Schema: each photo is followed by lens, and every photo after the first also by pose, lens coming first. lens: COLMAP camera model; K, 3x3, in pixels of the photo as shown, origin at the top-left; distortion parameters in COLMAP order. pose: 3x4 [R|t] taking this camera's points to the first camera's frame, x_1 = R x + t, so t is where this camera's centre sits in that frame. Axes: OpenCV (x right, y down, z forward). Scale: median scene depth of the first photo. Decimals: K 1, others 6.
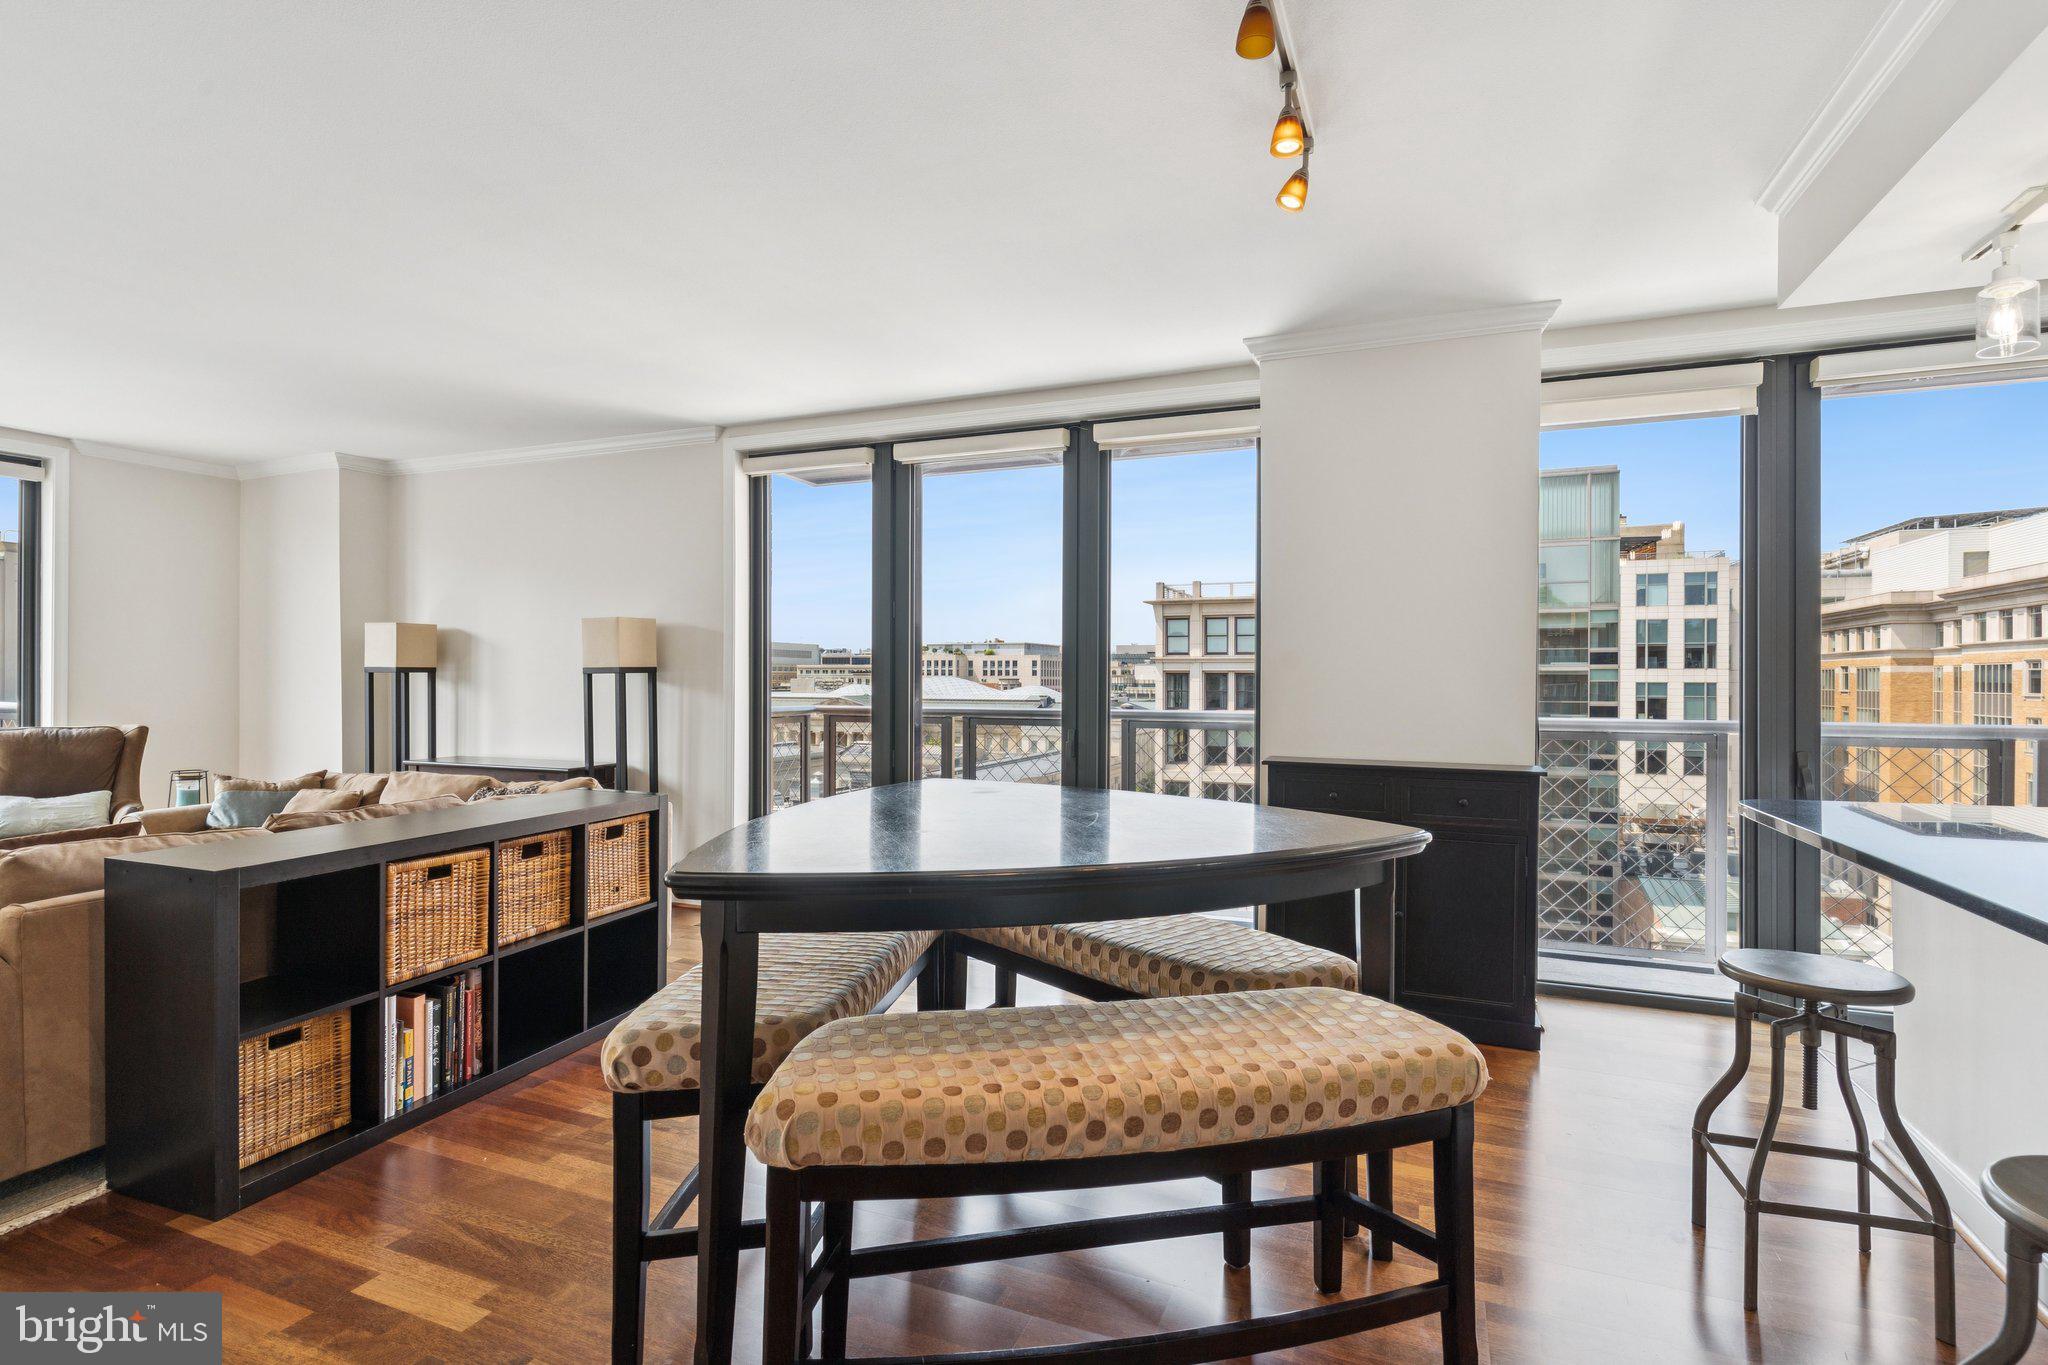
lens RADIAL K [[982.9, 0, 1023.6], [0, 982.9, 681.4], [0, 0, 1]] dist [0.001528, -0.000007]
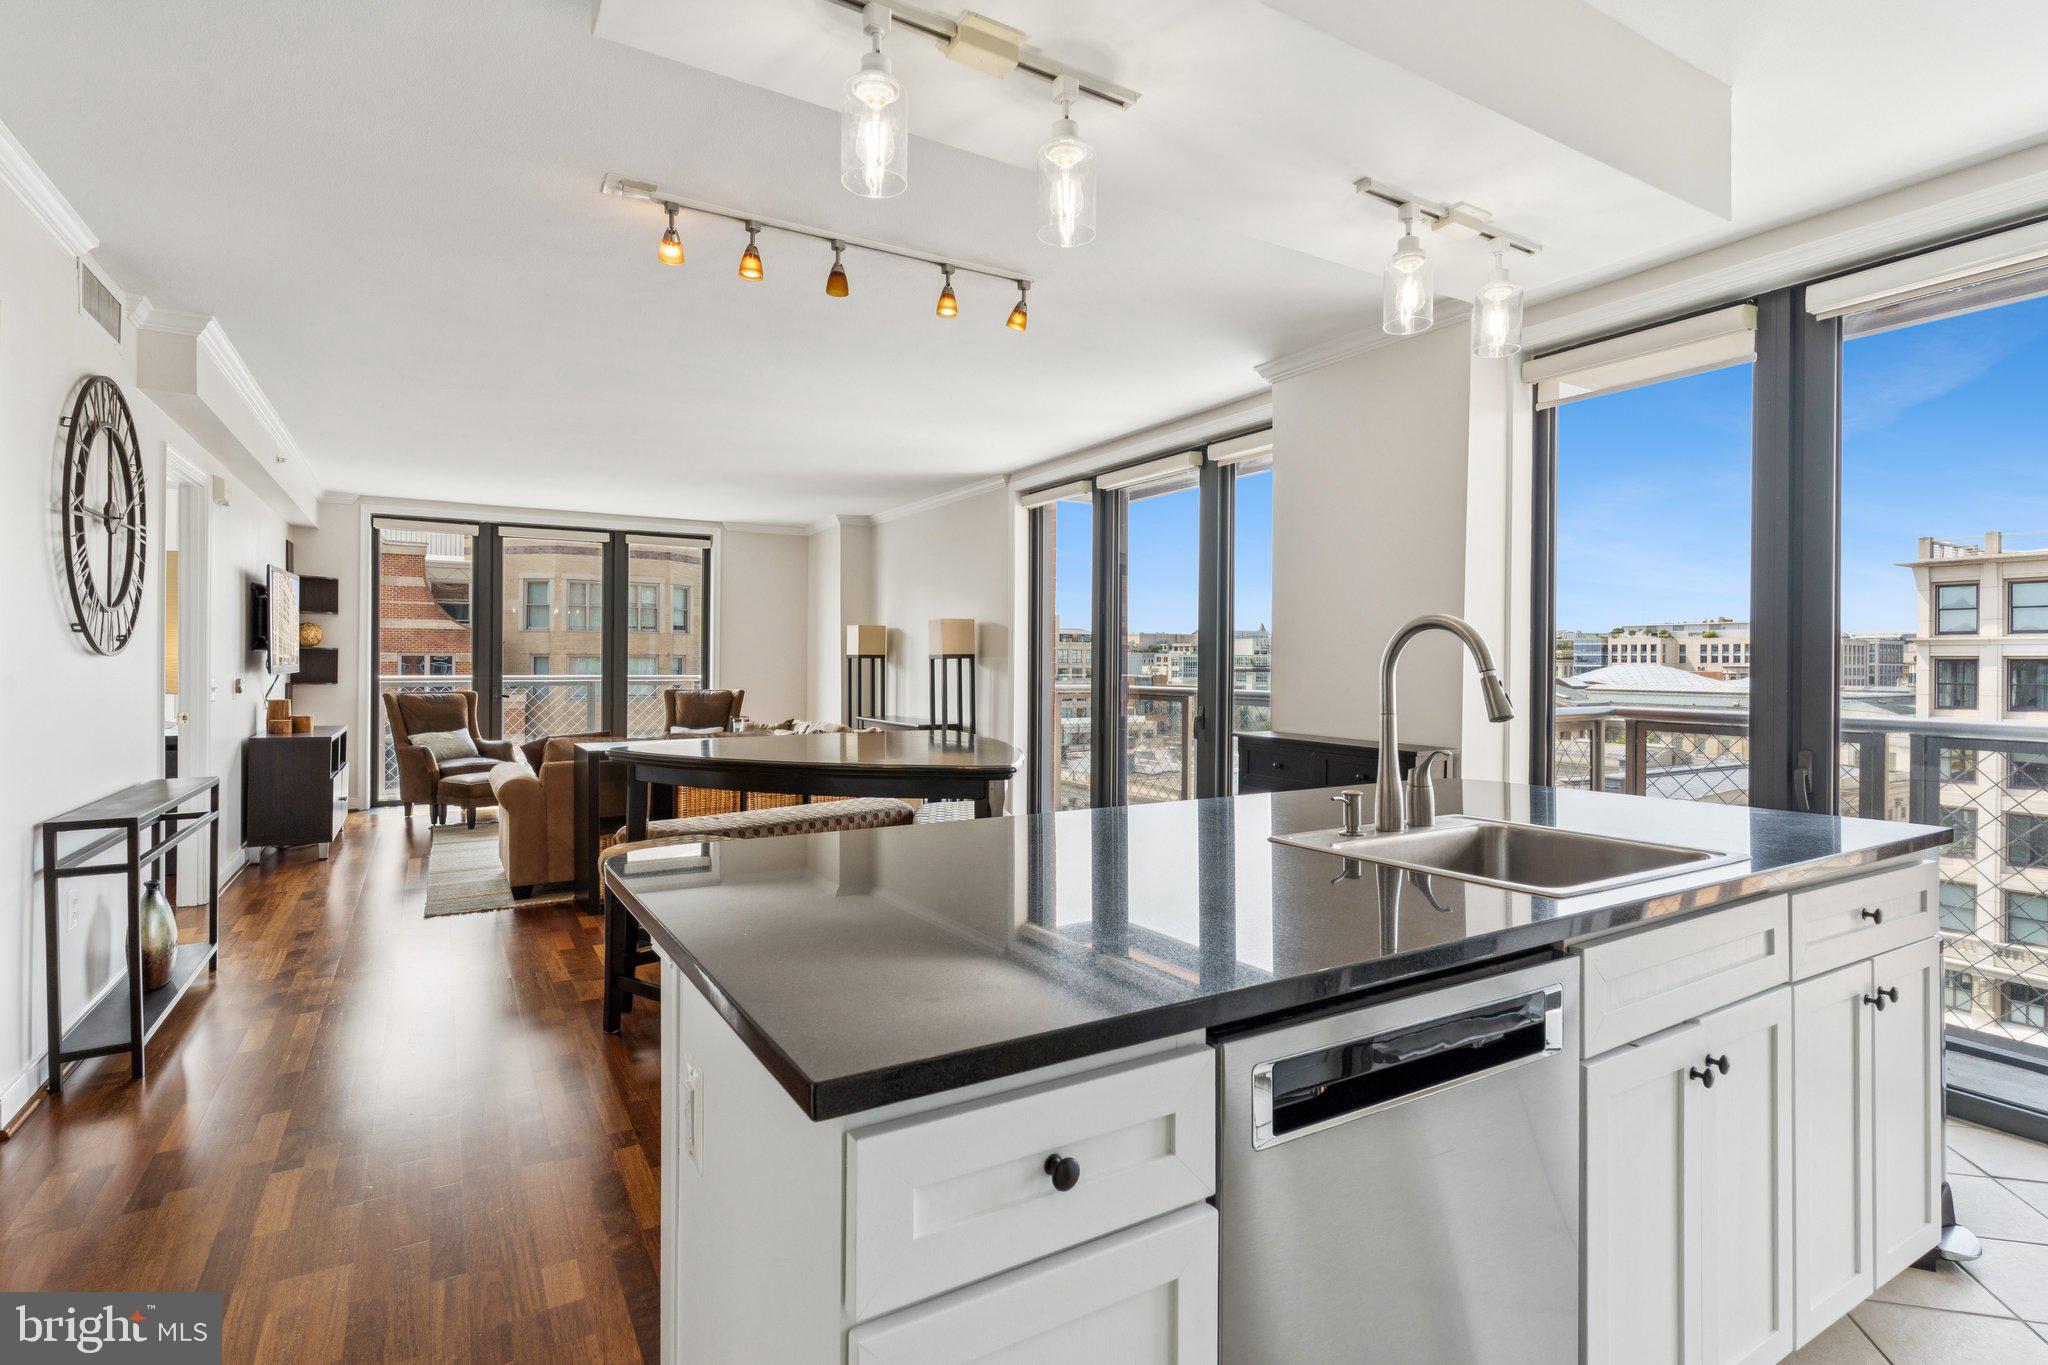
lens RADIAL K [[991.8, 0, 1025.2], [0, 991.8, 666.2], [0, 0, 1]] dist [0.001074, -0.000127]
pose [[0.798902, 0.004189, -0.601446, 0.594258], [-0.005228, 0.999986, 0.000021, 0.001920], [0.601438, 0.003128, 0.798913, -0.071950]]
